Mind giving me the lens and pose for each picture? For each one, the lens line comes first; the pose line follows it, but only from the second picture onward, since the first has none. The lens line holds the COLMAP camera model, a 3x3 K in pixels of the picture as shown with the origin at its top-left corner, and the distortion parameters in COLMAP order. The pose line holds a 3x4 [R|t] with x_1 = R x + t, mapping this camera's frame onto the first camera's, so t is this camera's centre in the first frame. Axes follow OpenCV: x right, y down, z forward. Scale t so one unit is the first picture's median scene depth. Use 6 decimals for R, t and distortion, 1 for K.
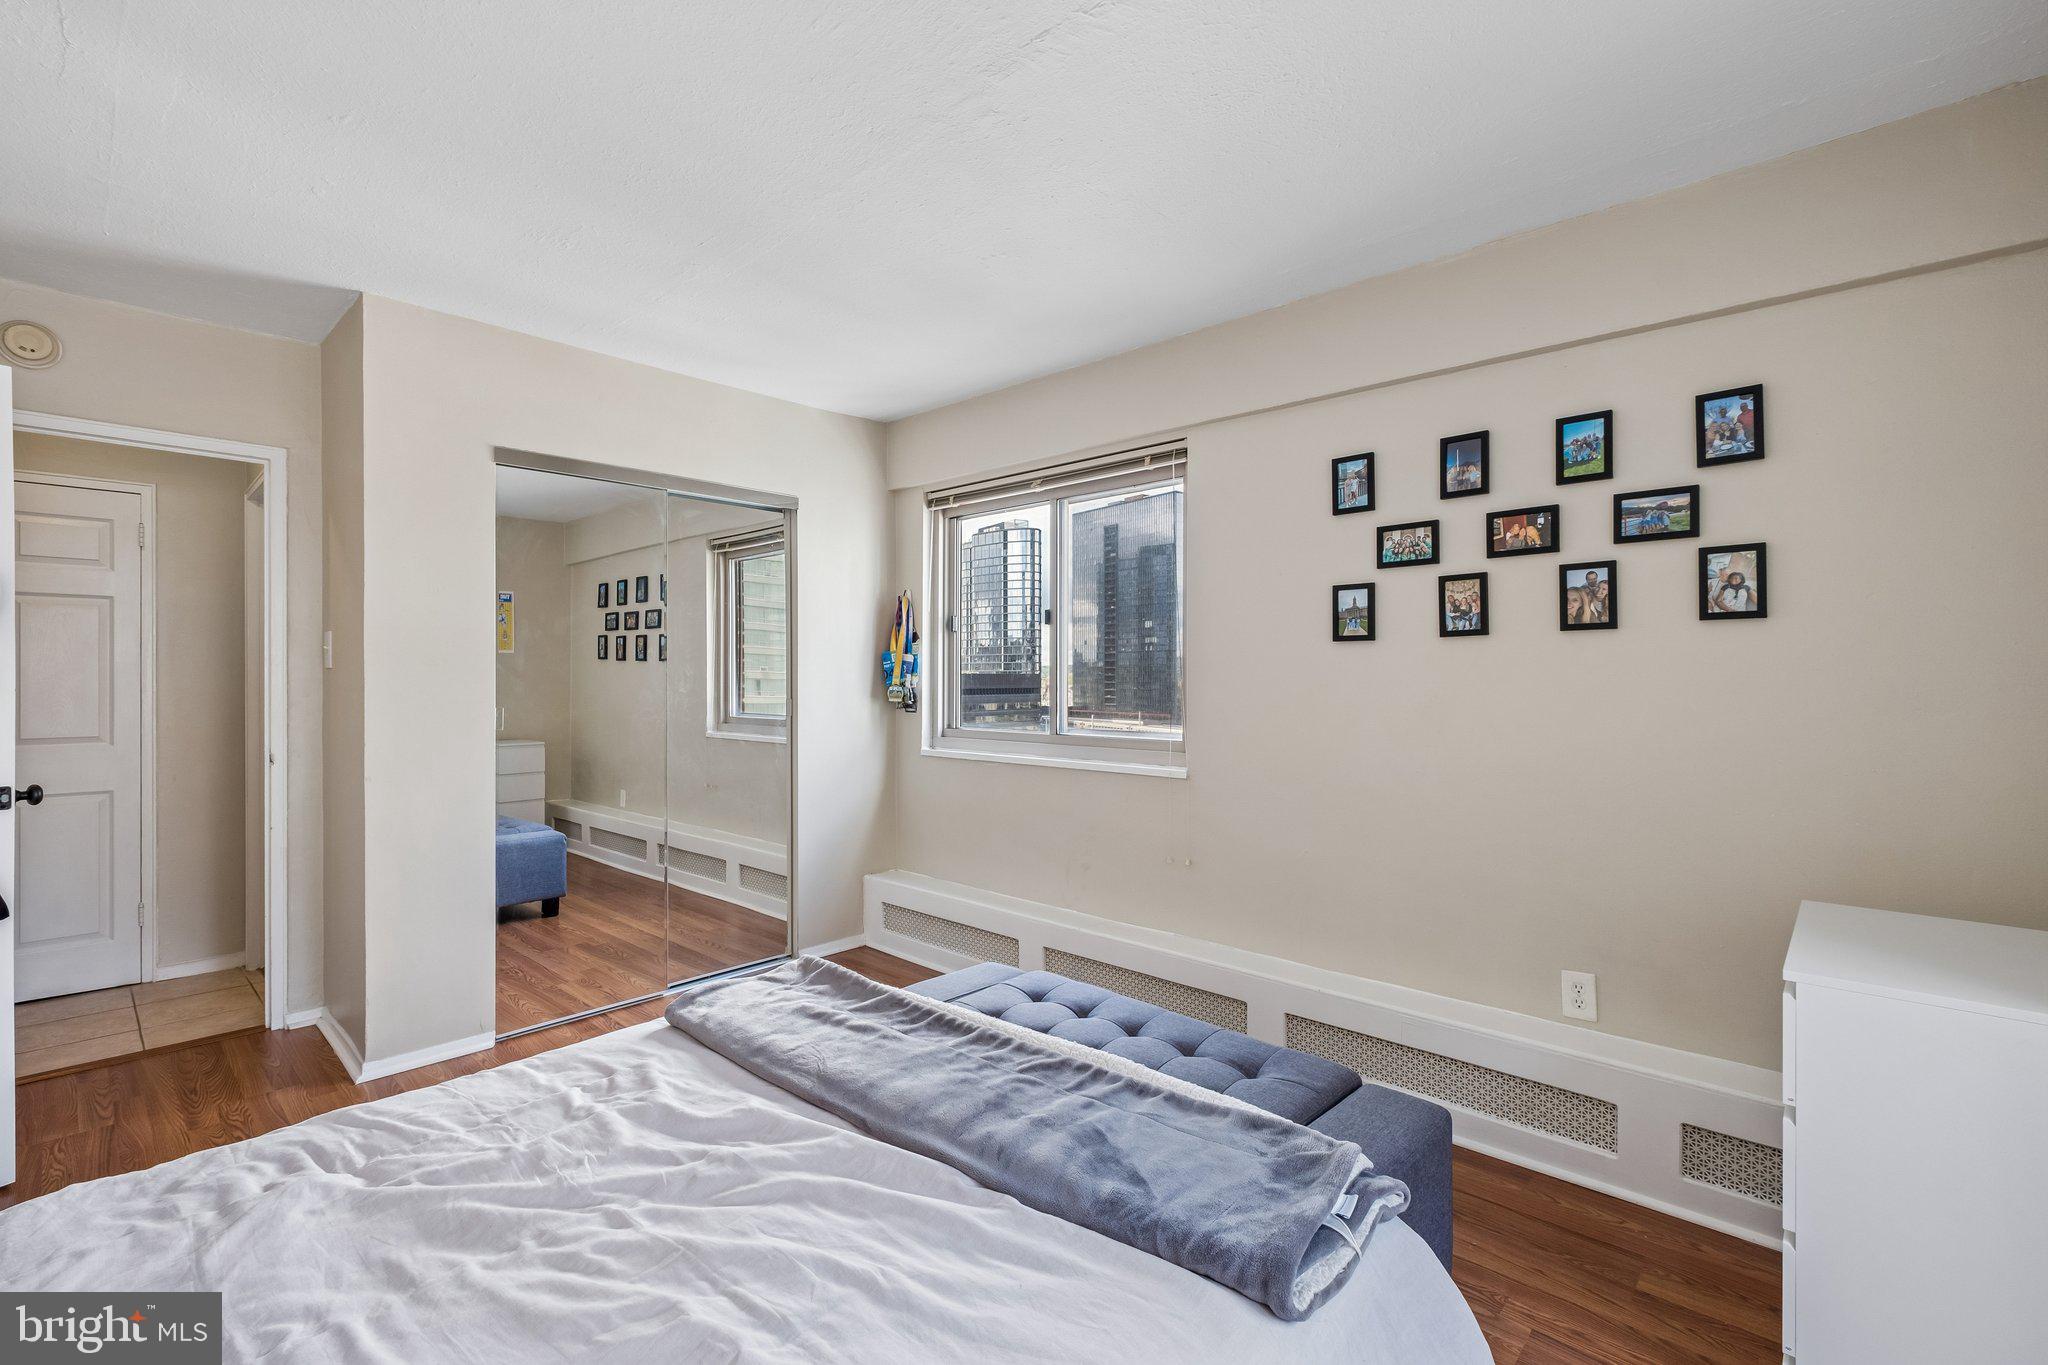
lens RADIAL K [[897.8, 0, 1025.5], [0, 897.8, 681.1], [0, 0, 1]] dist [-0.002147, 0.000172]
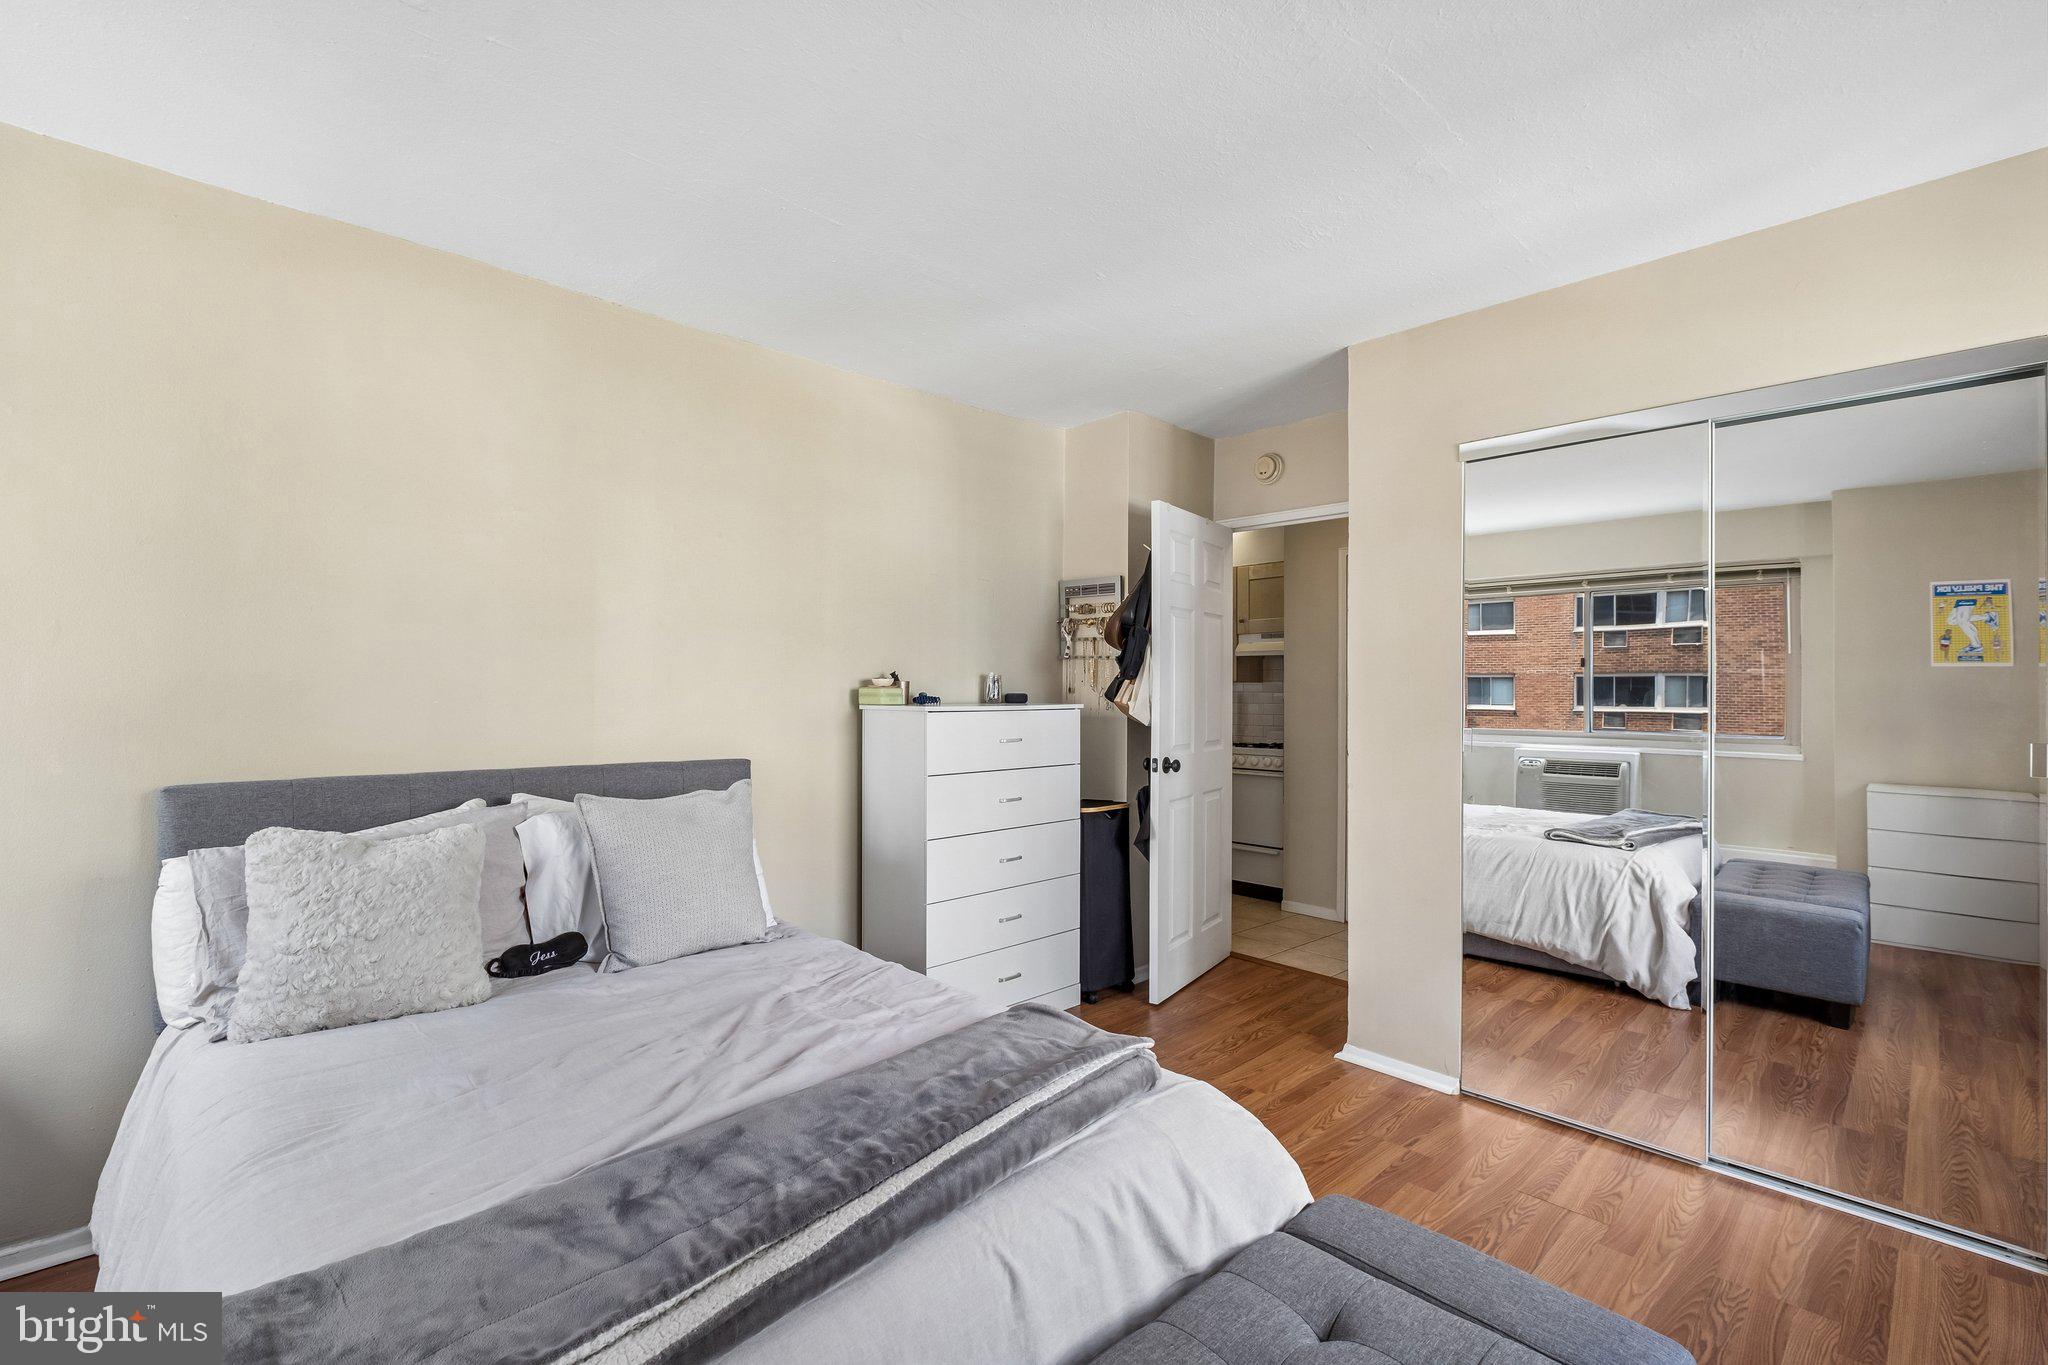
lens RADIAL K [[897.8, 0, 1021.2], [0, 897.8, 682.0], [0, 0, 1]] dist [-0.002147, 0.000172]
pose [[-0.069676, -0.013800, -0.997474, 0.366741], [-0.018337, 0.999753, -0.012551, 0.004645], [0.997401, 0.017416, -0.069912, 0.627747]]
